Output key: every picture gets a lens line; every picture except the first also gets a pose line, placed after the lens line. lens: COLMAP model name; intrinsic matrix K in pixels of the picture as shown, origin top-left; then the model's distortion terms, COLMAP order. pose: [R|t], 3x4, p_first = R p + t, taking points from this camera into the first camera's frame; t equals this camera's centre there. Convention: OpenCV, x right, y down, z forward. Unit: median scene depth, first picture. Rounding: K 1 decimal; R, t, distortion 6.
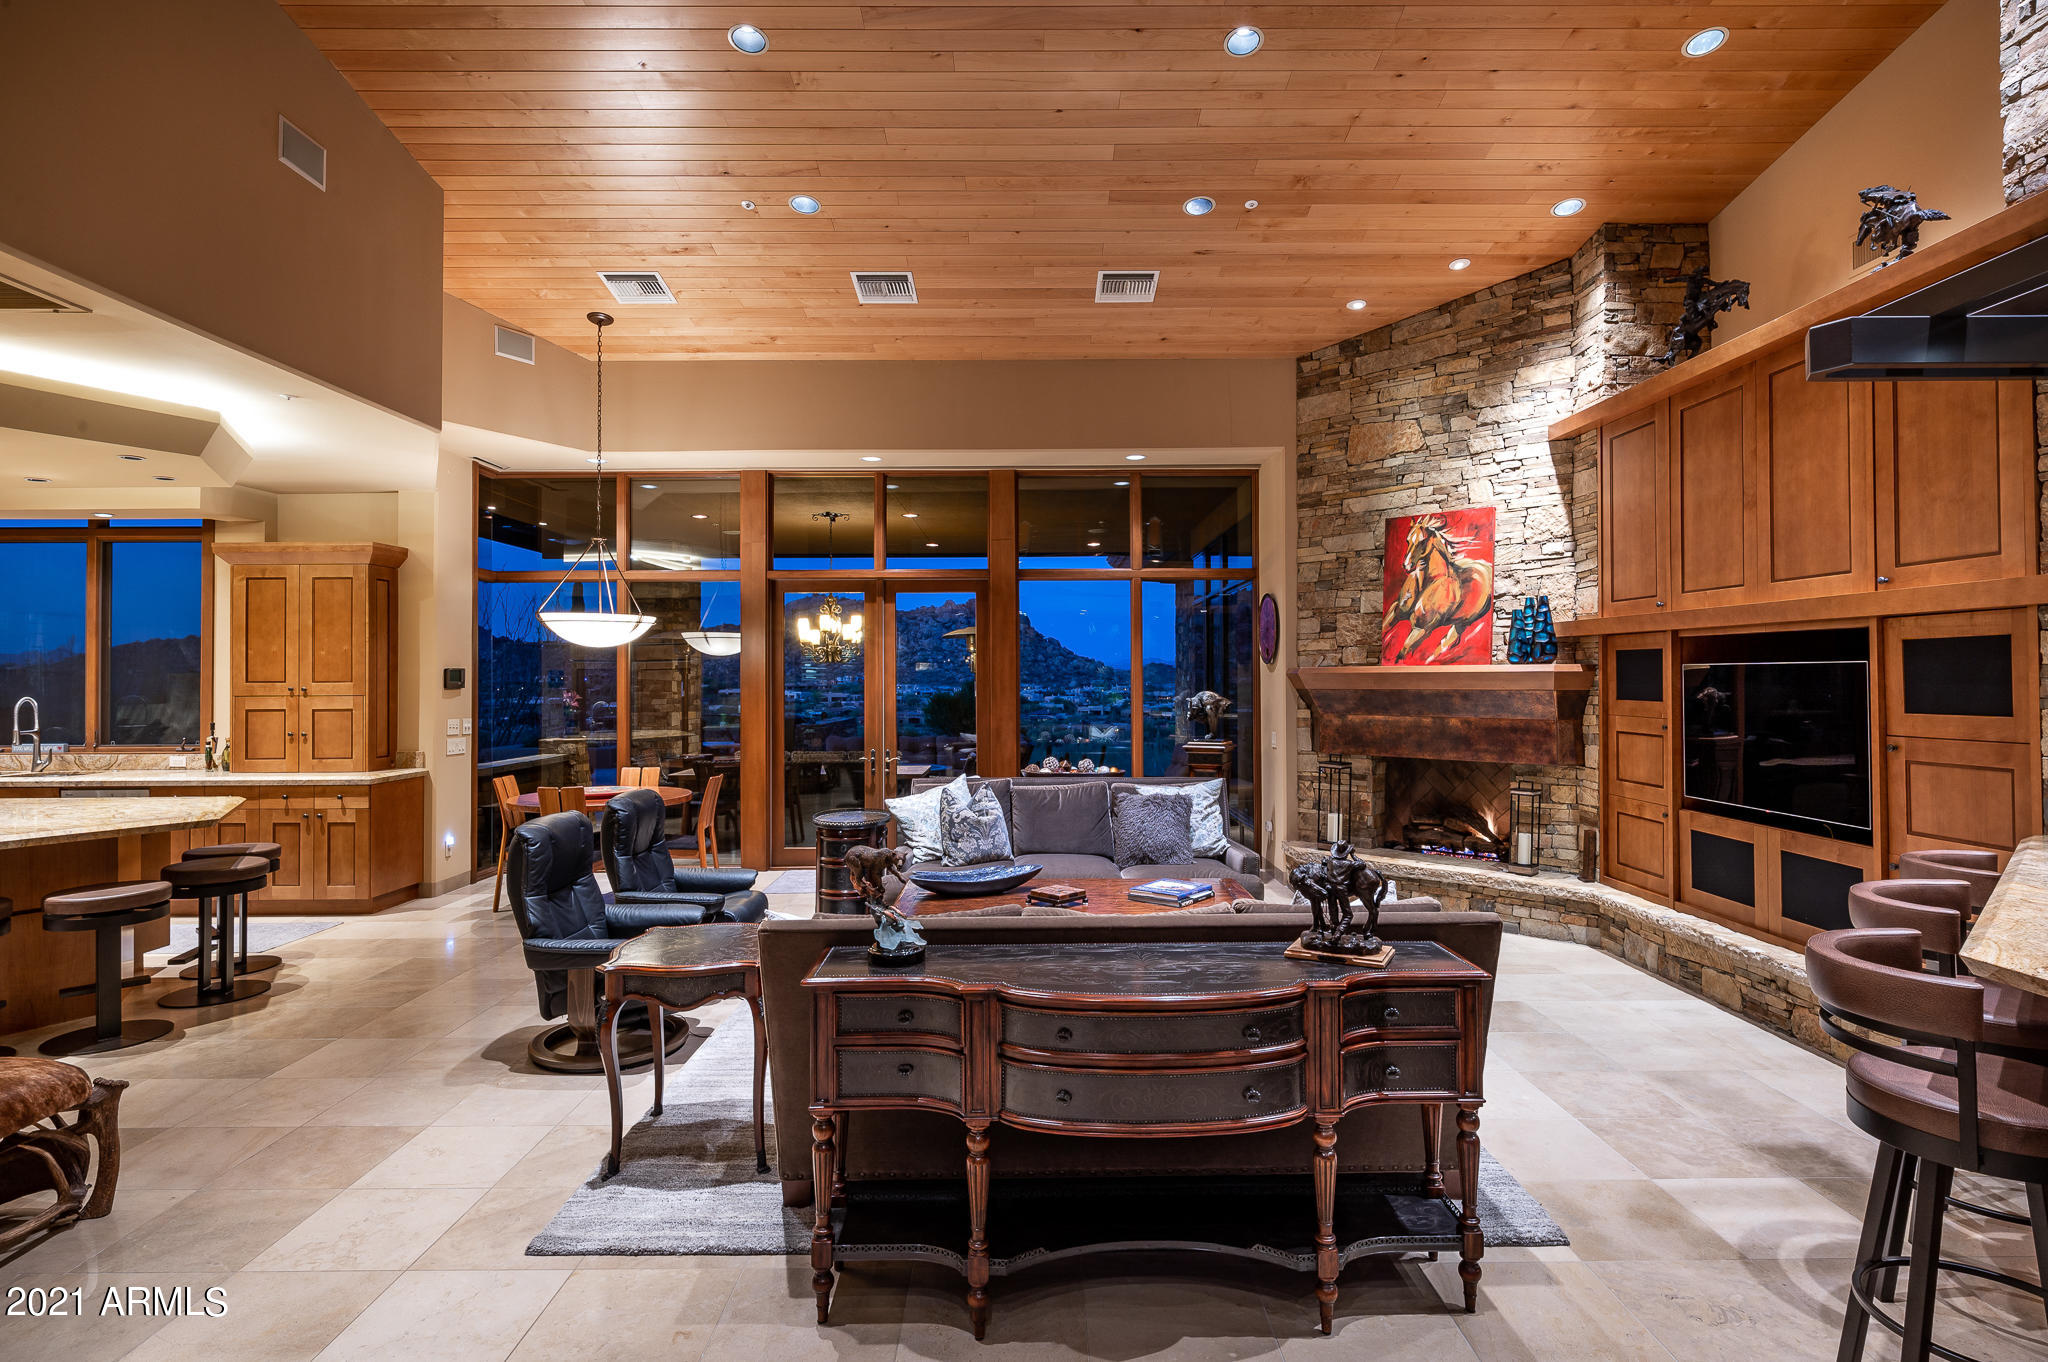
lens RADIAL K [[1040.7, 0, 1038.0], [0, 1040.7, 664.4], [0, 0, 1]] dist [-0.004829, 0.000470]
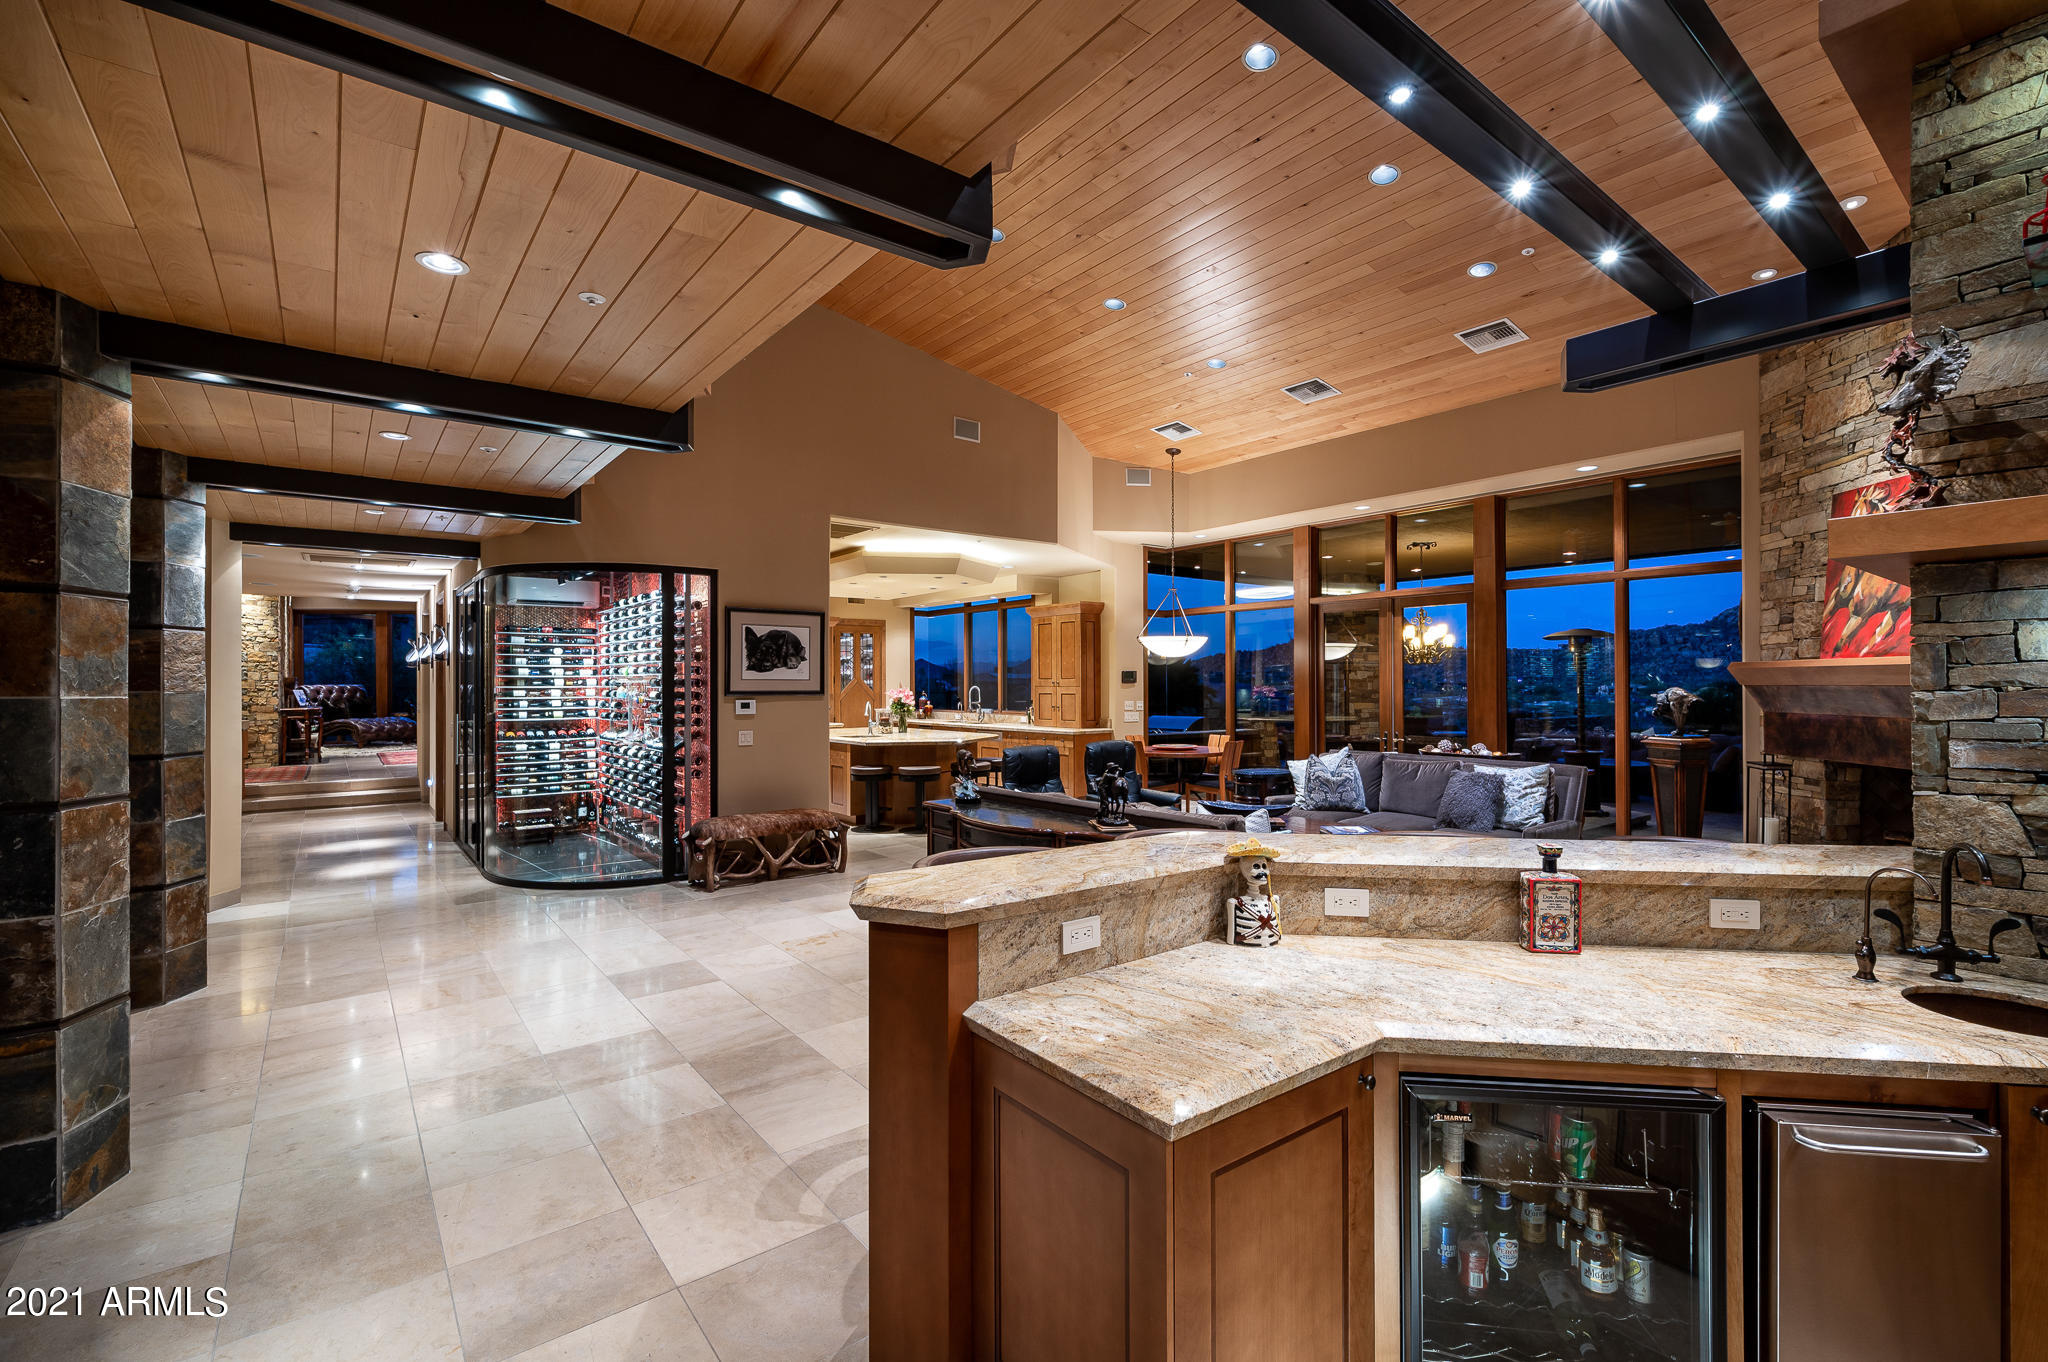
lens RADIAL K [[891.9, 0, 1035.4], [0, 891.9, 680.0], [0, 0, 1]] dist [0.000599, 0.000441]
pose [[0.615640, -0.000277, -0.788027, 0.540287], [0.011052, 0.999905, 0.008282, 0.005403], [0.787950, -0.013808, 0.615585, -0.016582]]
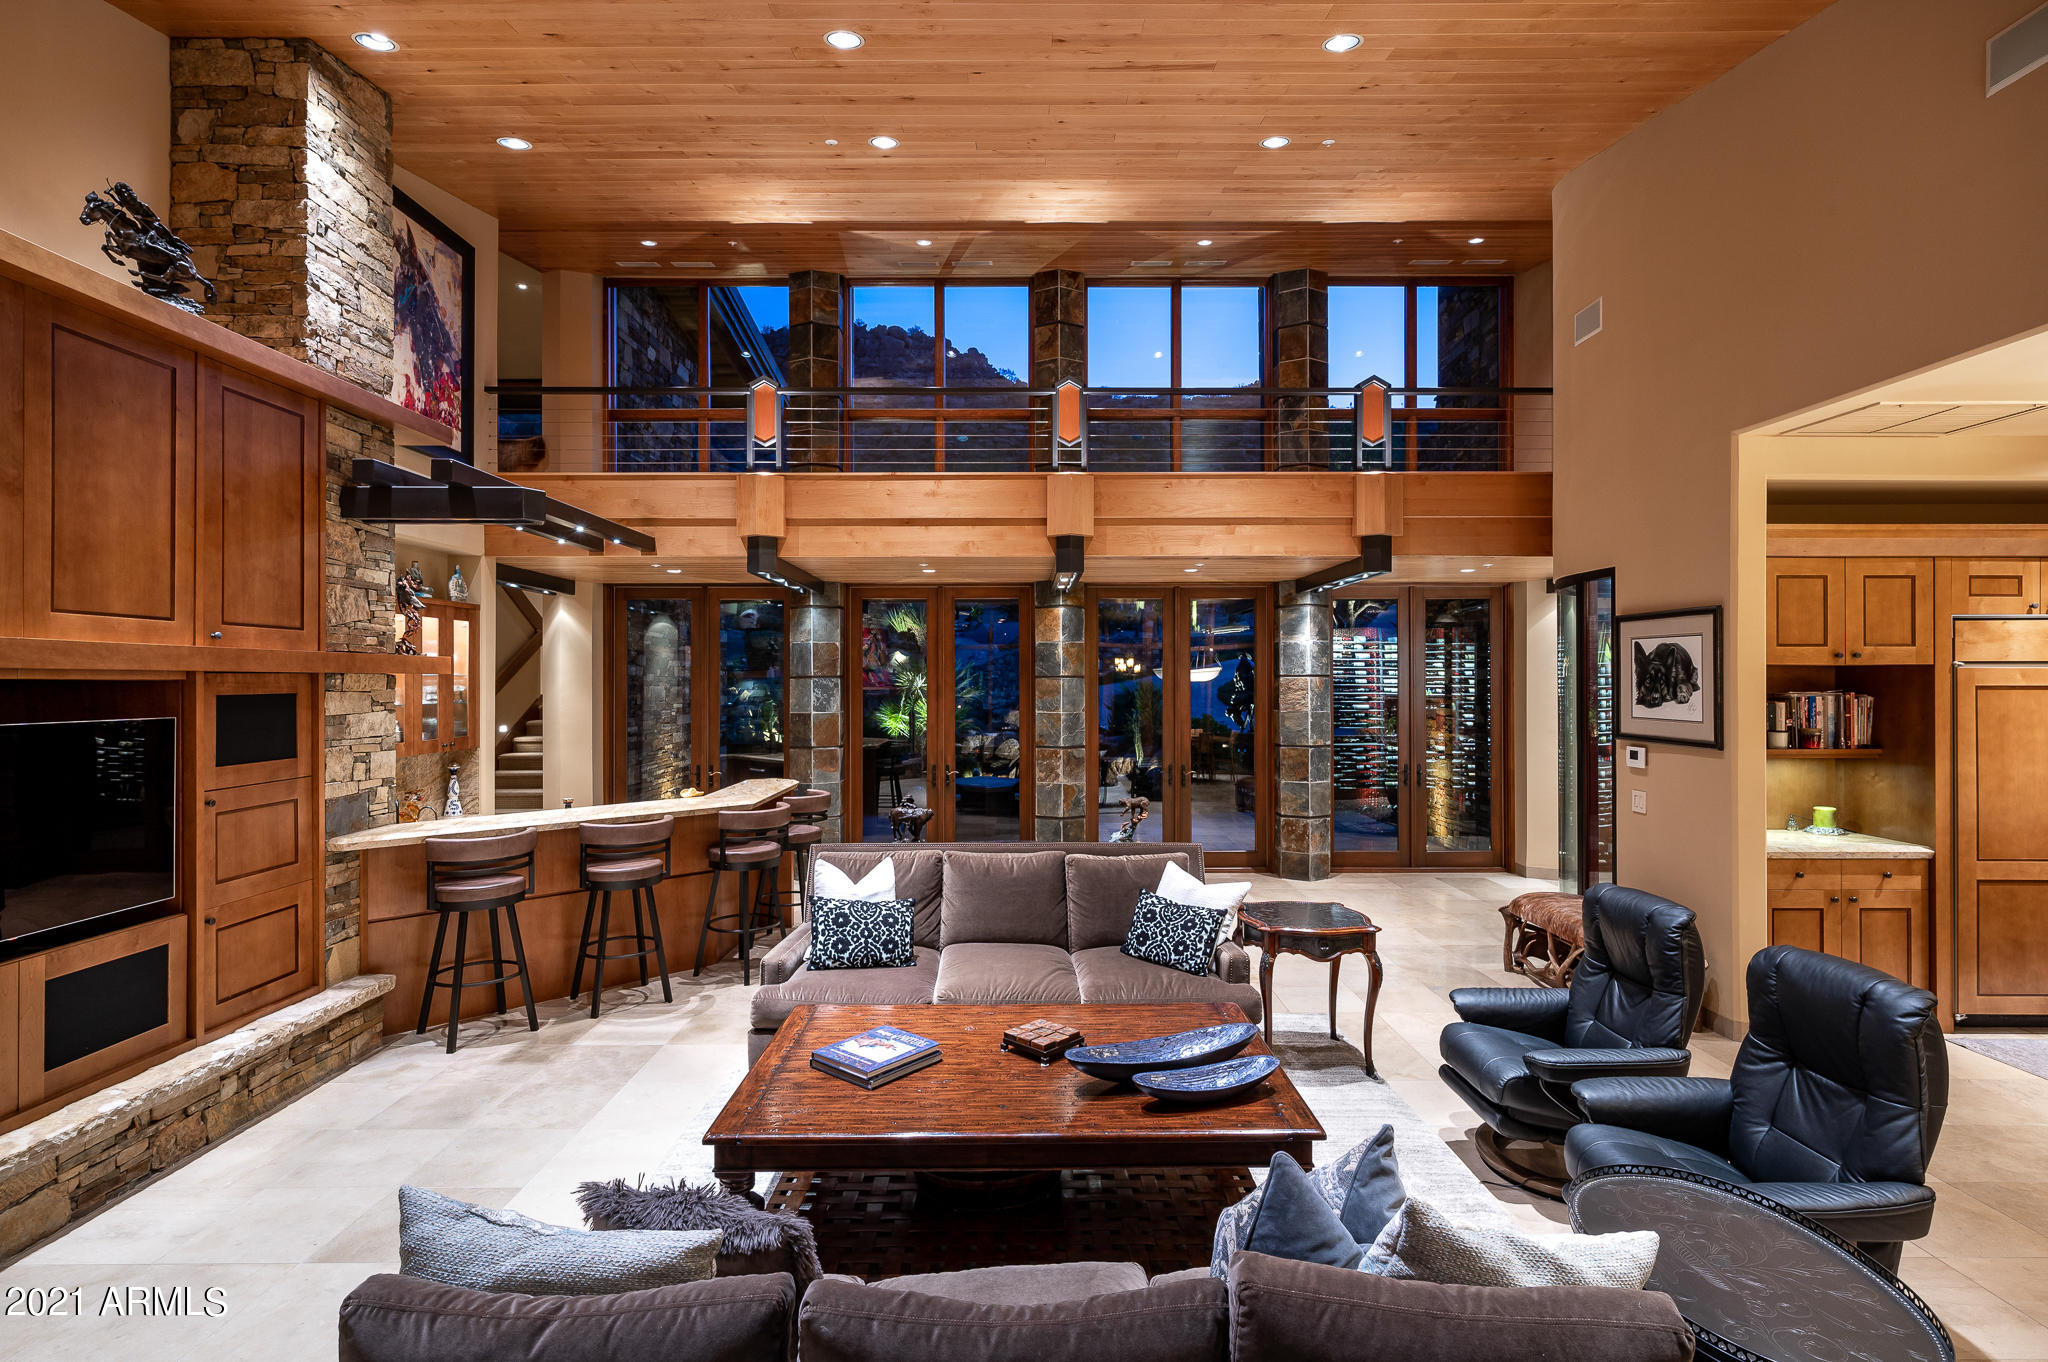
lens RADIAL K [[999.3, 0, 1023.2], [0, 999.3, 678.6], [0, 0, 1]] dist [-0.010562, -0.000073]
pose [[-0.999929, 0.005641, 0.010533, 0.016485], [0.005489, 0.999880, -0.014488, -0.012526], [-0.010613, -0.014429, -0.999840, 1.144309]]
